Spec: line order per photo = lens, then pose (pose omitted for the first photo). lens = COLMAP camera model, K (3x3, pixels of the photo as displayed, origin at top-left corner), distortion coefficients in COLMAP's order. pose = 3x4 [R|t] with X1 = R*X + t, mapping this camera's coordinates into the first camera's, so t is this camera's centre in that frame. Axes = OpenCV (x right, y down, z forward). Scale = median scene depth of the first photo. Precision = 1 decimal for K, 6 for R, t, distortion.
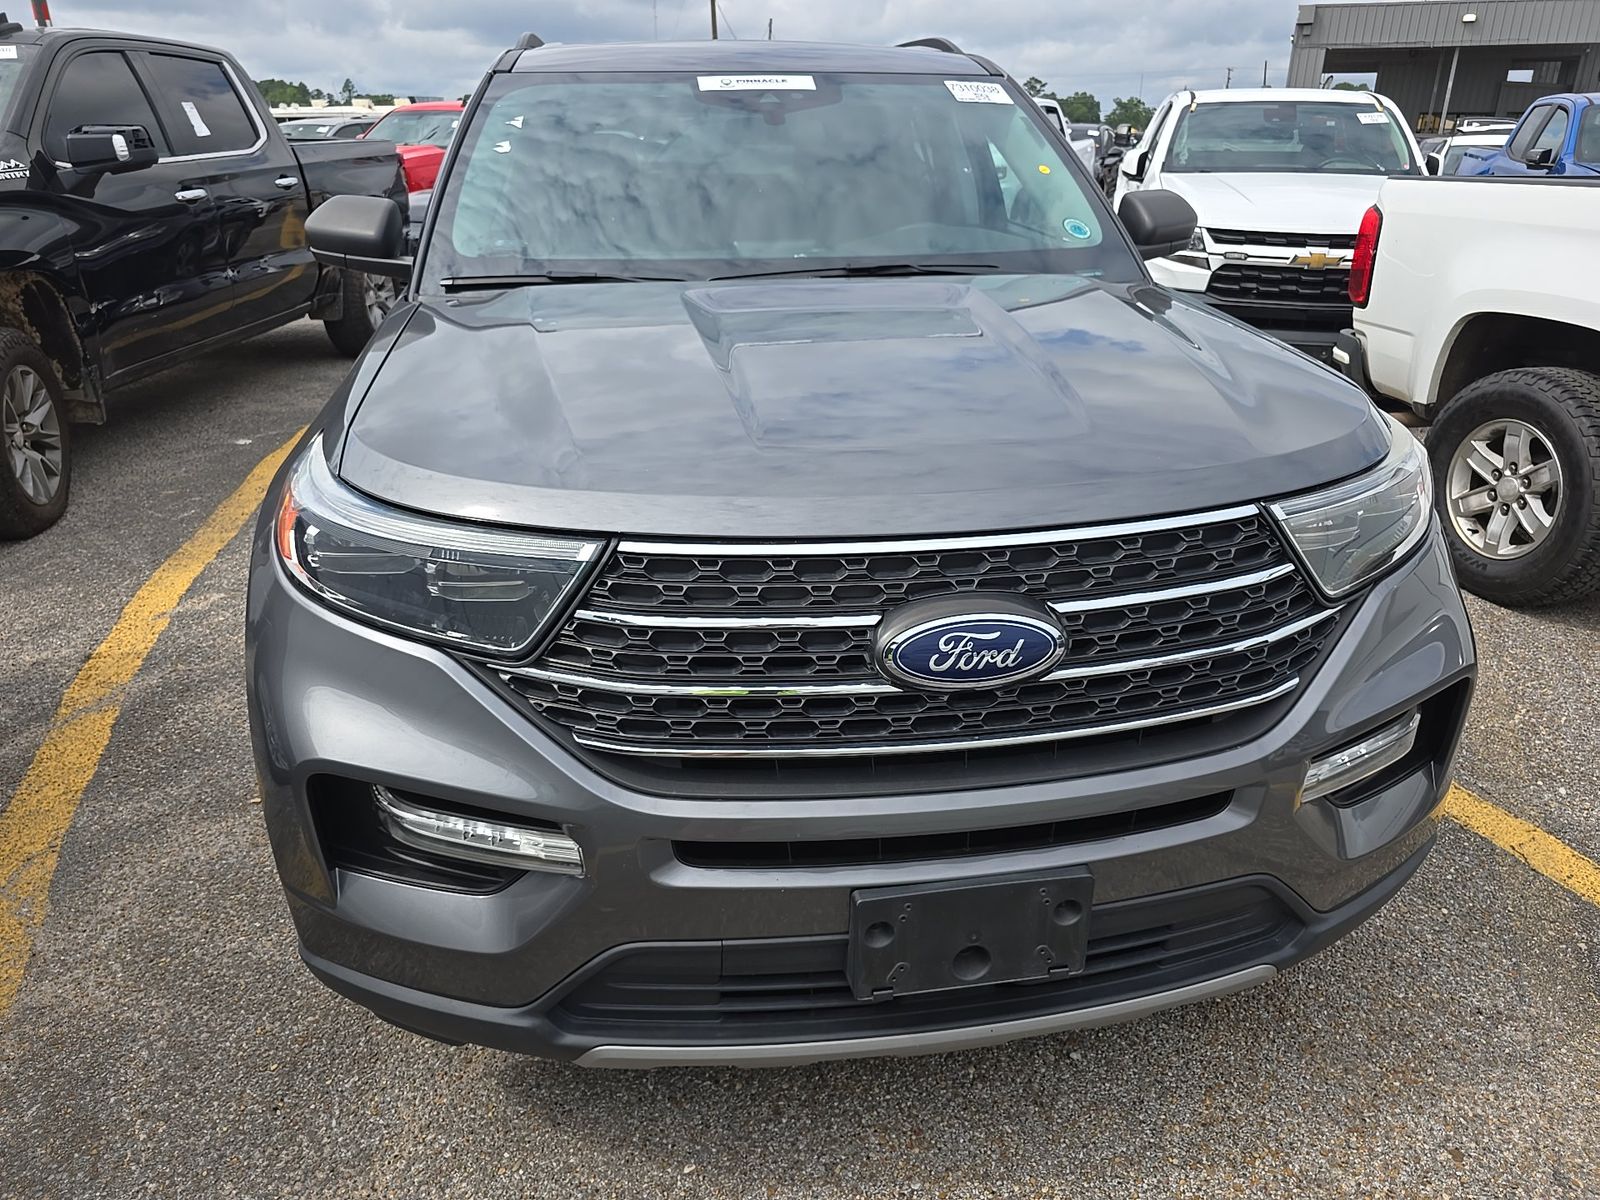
lens RADIAL K [[1104.8, 0, 805.7], [0, 1104.8, 600.2], [0, 0, 1]] dist [0.028551, -0.027907]
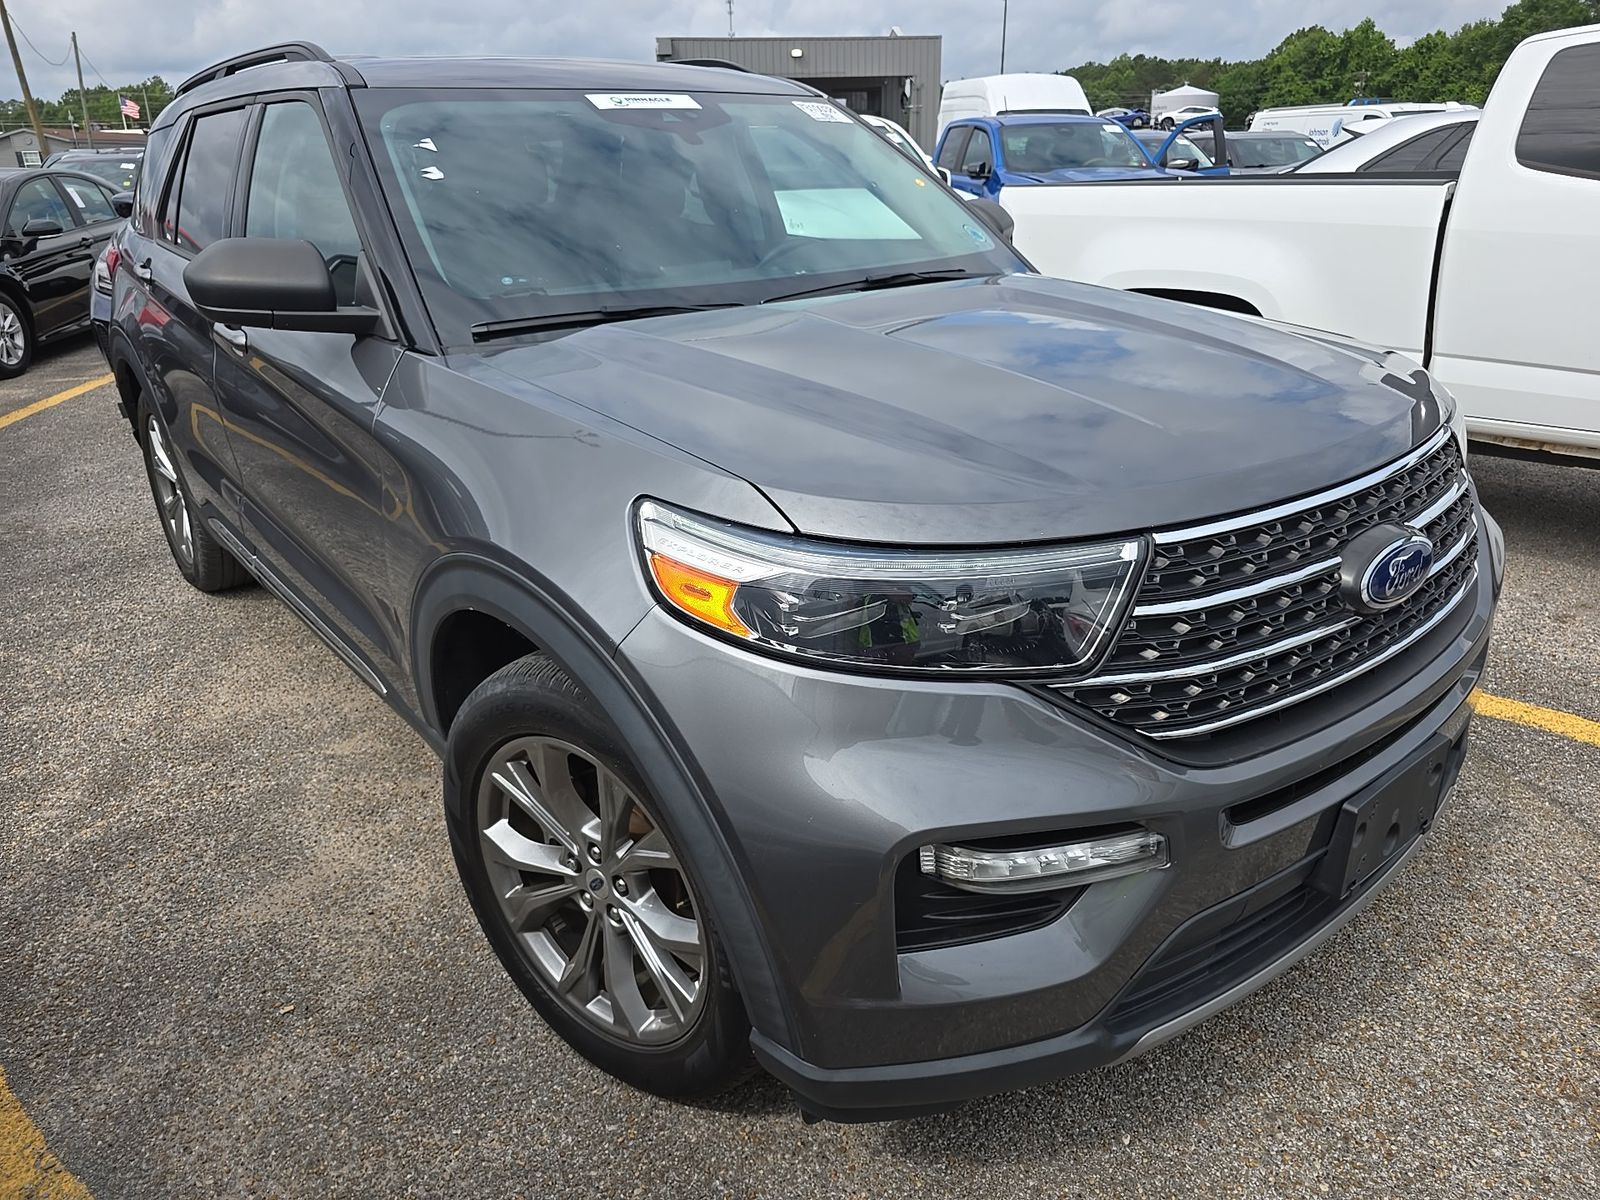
lens RADIAL K [[1104.8, 0, 805.7], [0, 1104.8, 600.2], [0, 0, 1]] dist [0.028551, -0.027907]
pose [[0.863268, -0.201788, 0.462655, -0.571973], [0.210423, 0.977036, 0.033508, -0.059146], [-0.458793, 0.068427, 0.885905, 0.143334]]
